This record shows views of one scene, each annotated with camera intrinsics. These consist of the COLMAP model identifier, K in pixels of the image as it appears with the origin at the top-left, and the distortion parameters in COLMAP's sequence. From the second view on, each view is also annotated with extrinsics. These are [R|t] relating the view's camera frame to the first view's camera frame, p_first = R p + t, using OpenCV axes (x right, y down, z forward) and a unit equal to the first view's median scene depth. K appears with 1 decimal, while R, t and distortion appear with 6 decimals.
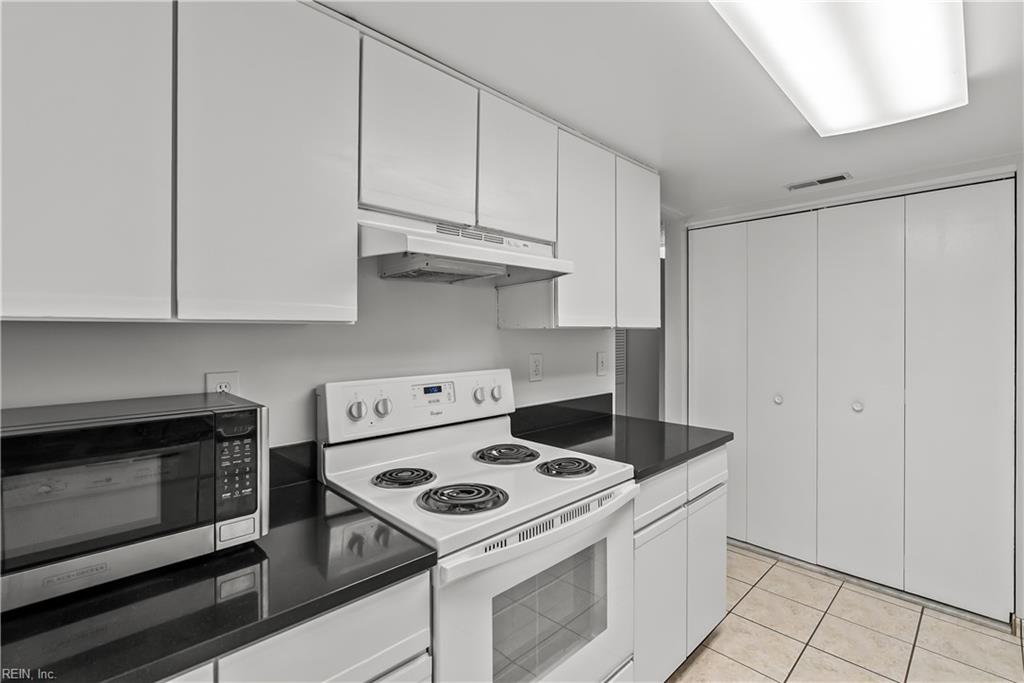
lens RADIAL K [[462.5, 0, 509.1], [0, 462.5, 330.4], [0, 0, 1]] dist [-0.011451, 0.003382]
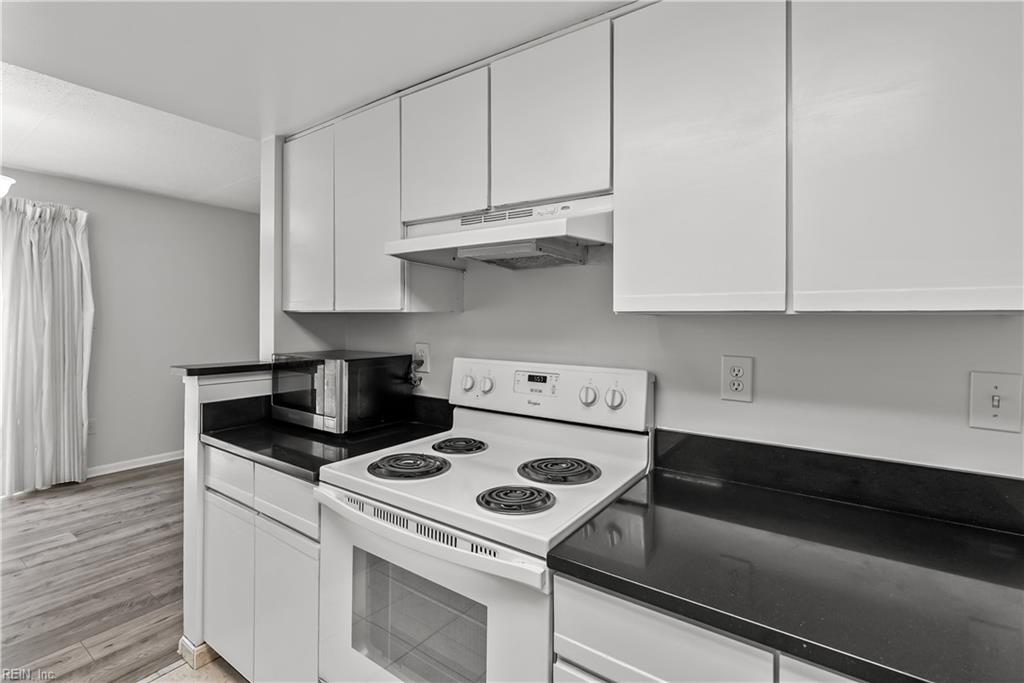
lens RADIAL K [[462.5, 0, 506.4], [0, 462.5, 317.5], [0, 0, 1]] dist [-0.011451, 0.003382]
pose [[0.189793, -0.002210, -0.981822, 0.871000], [-0.004374, 0.999986, -0.003097, 0.004083], [0.981814, 0.004882, 0.189780, 0.849142]]
